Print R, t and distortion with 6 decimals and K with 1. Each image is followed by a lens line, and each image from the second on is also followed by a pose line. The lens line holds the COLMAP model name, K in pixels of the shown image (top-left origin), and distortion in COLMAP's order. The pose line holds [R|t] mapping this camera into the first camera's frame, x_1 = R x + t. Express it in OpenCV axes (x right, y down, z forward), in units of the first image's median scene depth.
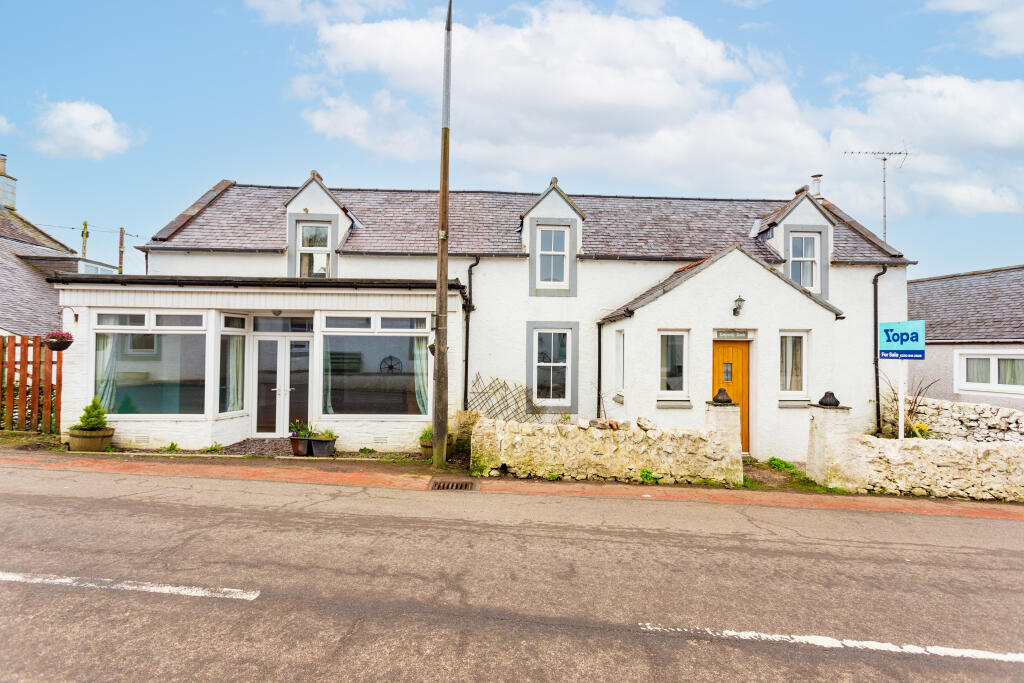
lens RADIAL K [[484.4, 0, 512.0], [0, 484.4, 341.5], [0, 0, 1]] dist [0.000556, 0.000496]
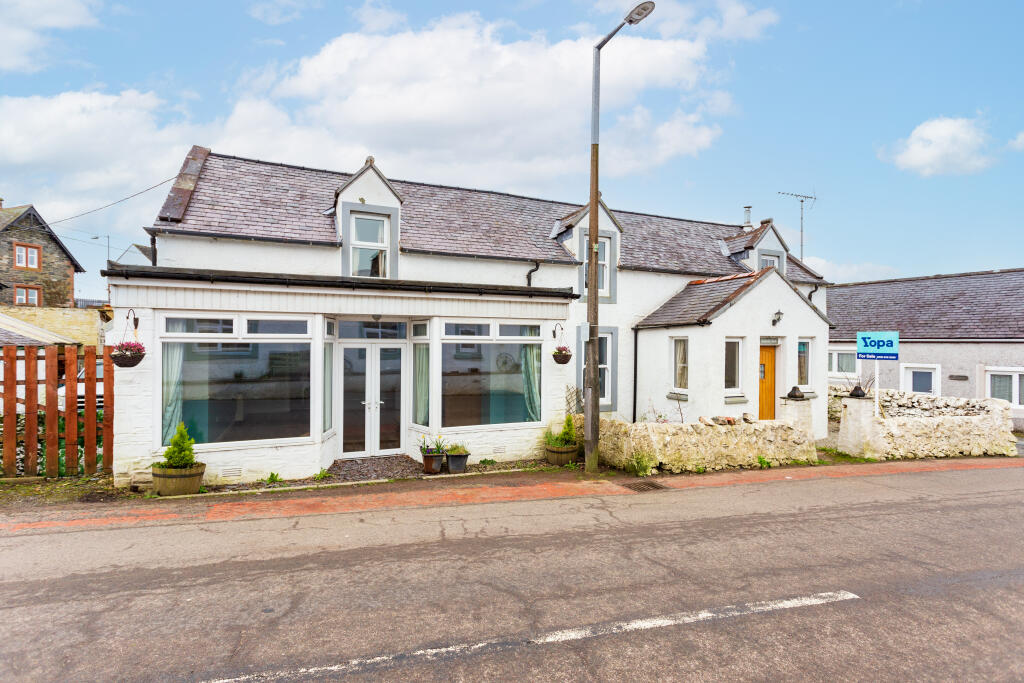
lens RADIAL K [[486.3, 0, 512.0], [0, 486.3, 341.5], [0, 0, 1]] dist [0.002856, 0.000394]
pose [[0.937431, -0.003663, 0.348151, -0.602603], [-0.002442, 0.999851, 0.017095, -0.033540], [-0.348162, -0.016875, 0.937282, 0.073156]]
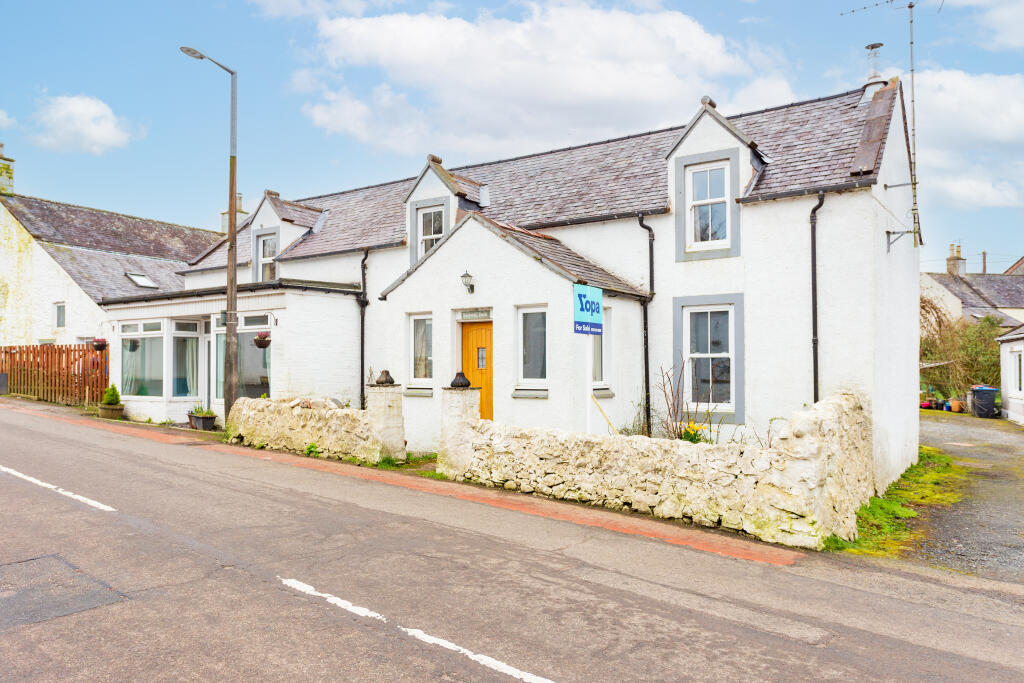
lens RADIAL K [[696.0, 0, 512.9], [0, 696.0, 299.3], [0, 0, 1]] dist [0.008644, 0.001676]
pose [[0.811004, -0.069821, -0.580860, 1.330262], [0.042850, 0.997275, -0.060047, 0.041859], [0.583469, 0.023808, 0.811786, -0.026909]]
